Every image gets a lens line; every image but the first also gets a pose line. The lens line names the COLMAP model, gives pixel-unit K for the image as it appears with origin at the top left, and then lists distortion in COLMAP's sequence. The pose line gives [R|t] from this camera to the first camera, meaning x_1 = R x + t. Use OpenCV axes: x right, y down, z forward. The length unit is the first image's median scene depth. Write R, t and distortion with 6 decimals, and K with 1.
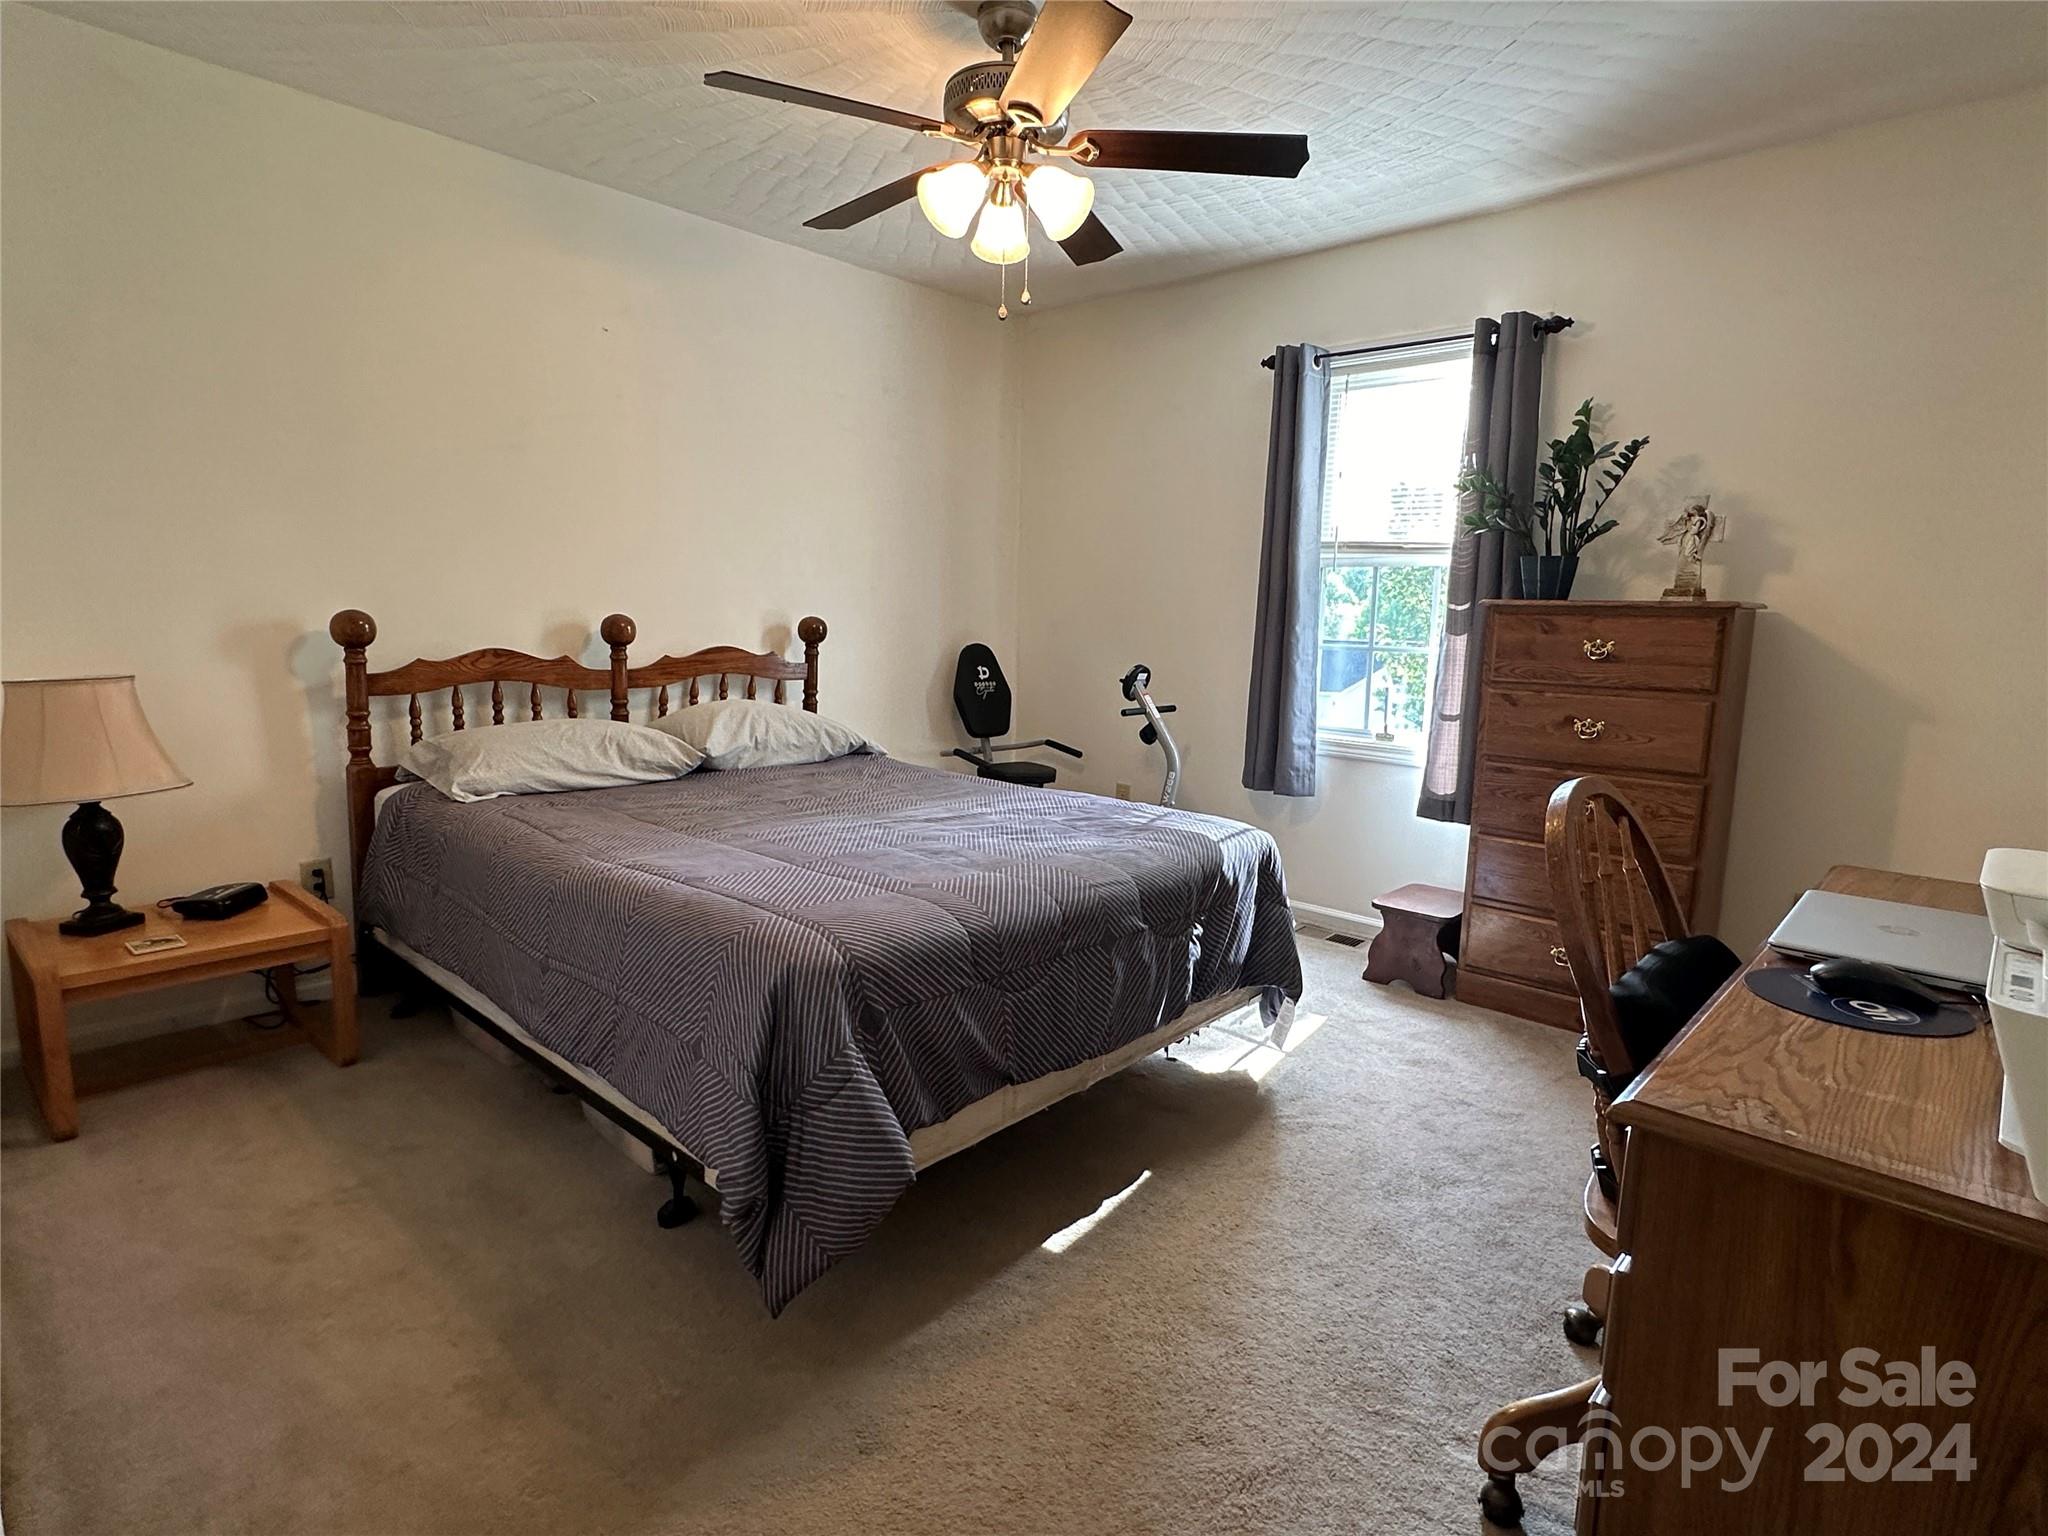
lens RADIAL K [[1078.3, 0, 1024.0], [0, 1078.3, 768.0], [0, 0, 1]] dist [0.001721, 0.001054]
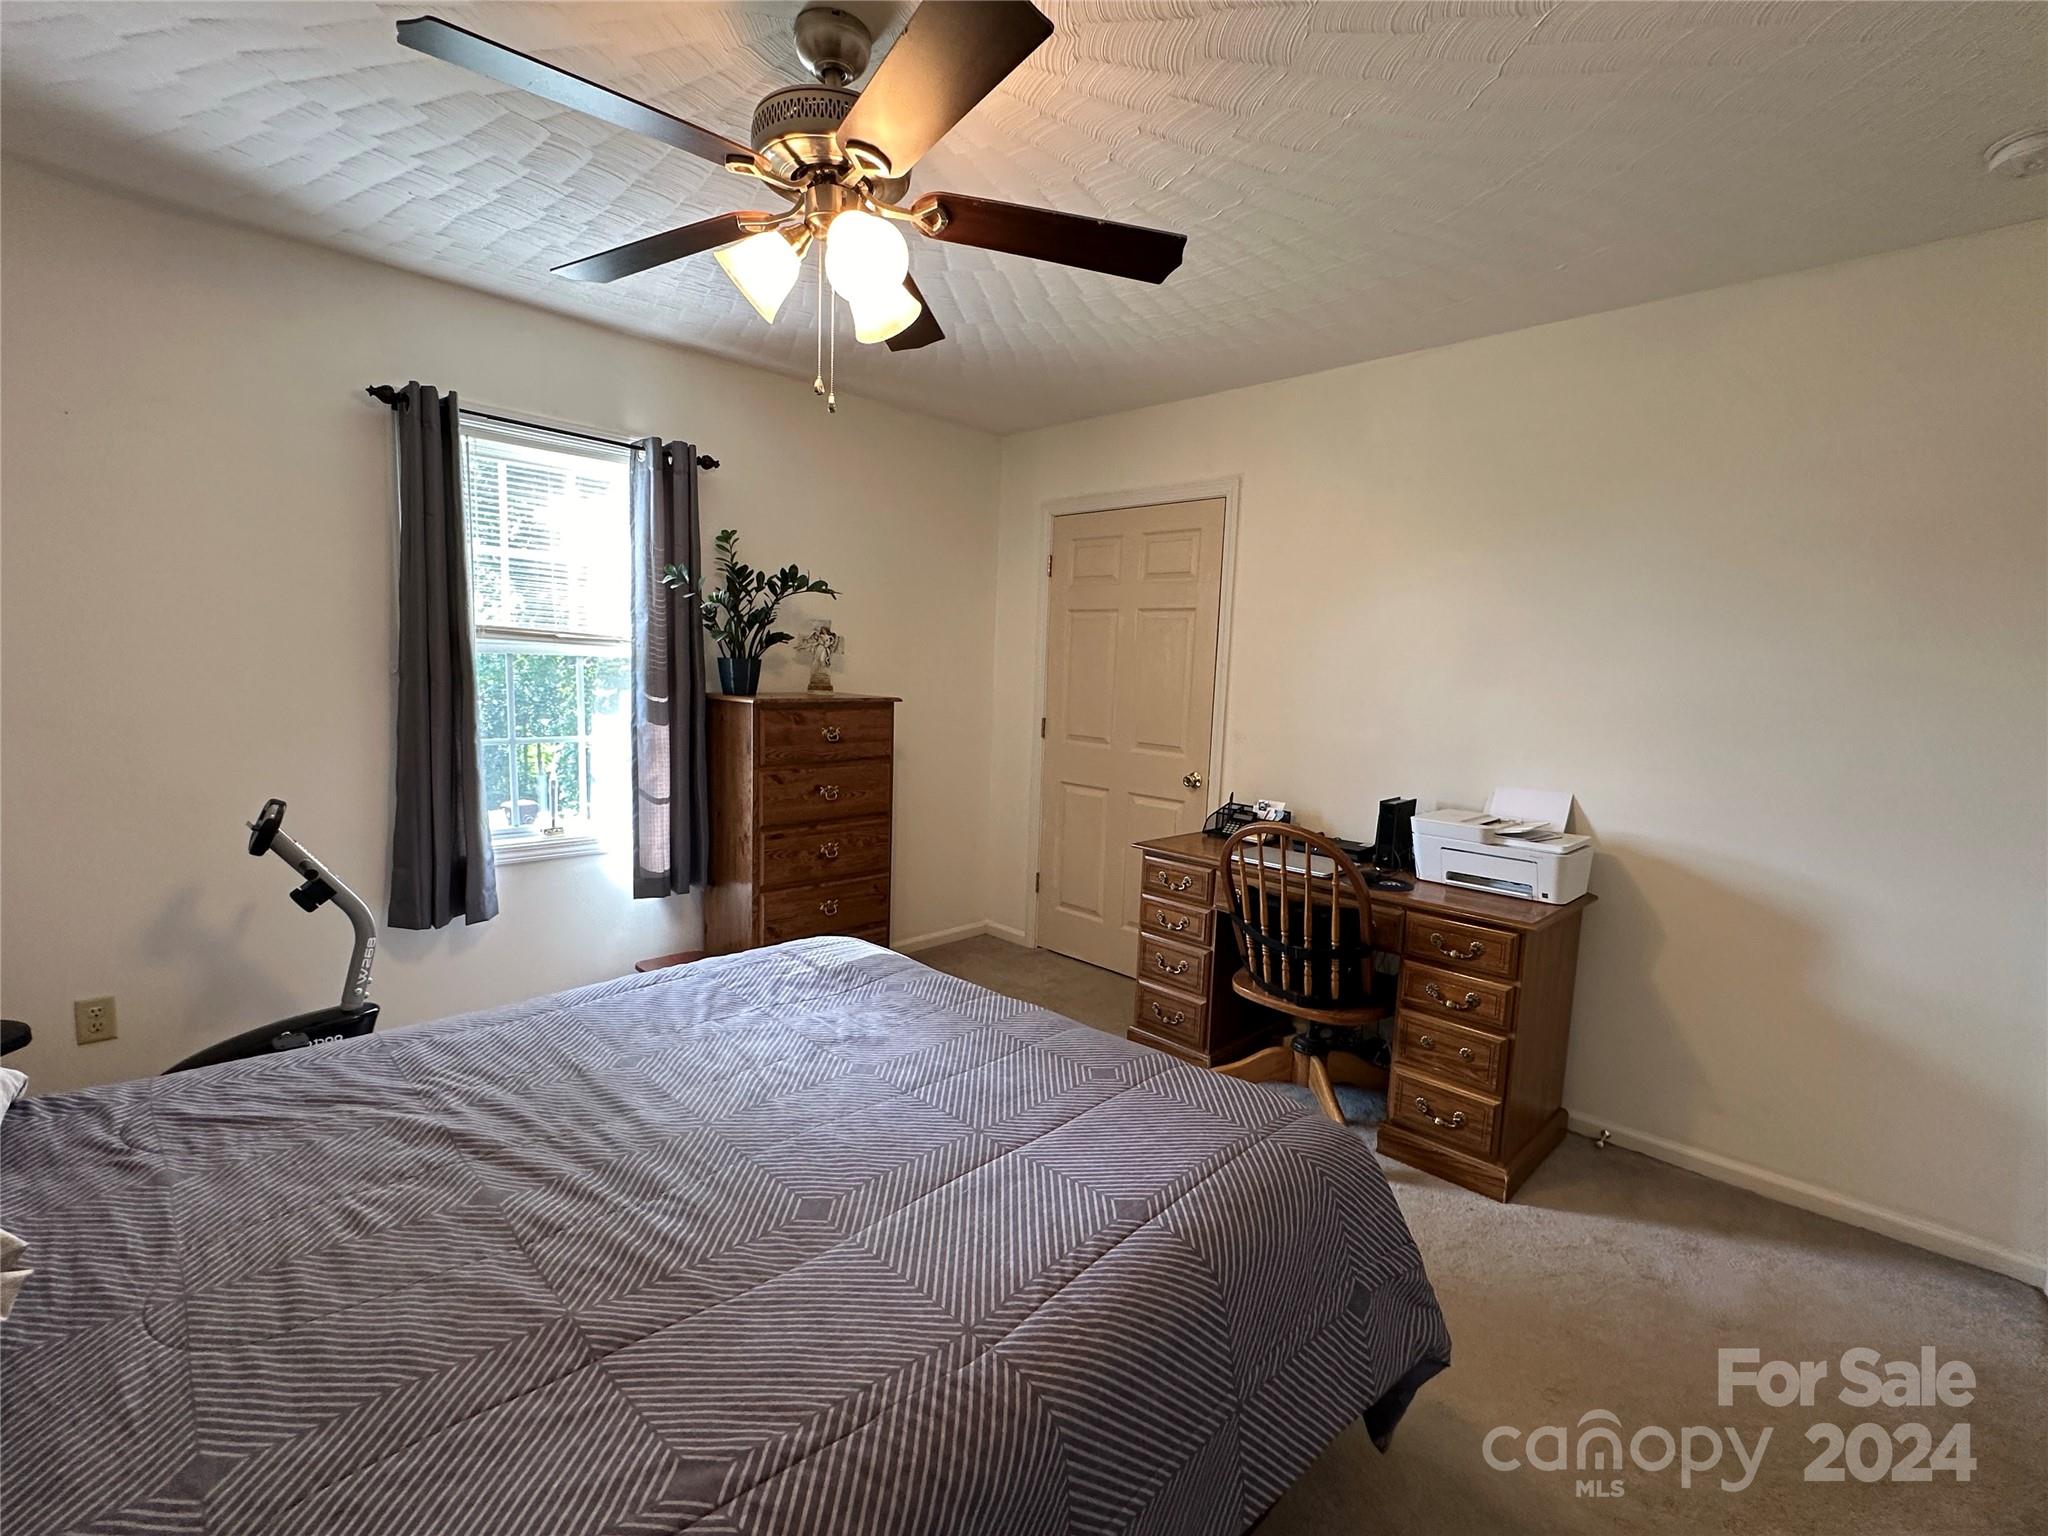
lens RADIAL K [[891.6, 0, 1024.0], [0, 891.6, 768.0], [0, 0, 1]] dist [-0.001162, -0.000140]
pose [[0.044360, -0.132482, 0.990192, -0.466701], [0.113710, 0.985396, 0.126746, -0.149919], [-0.992523, 0.106972, 0.058777, 0.578196]]
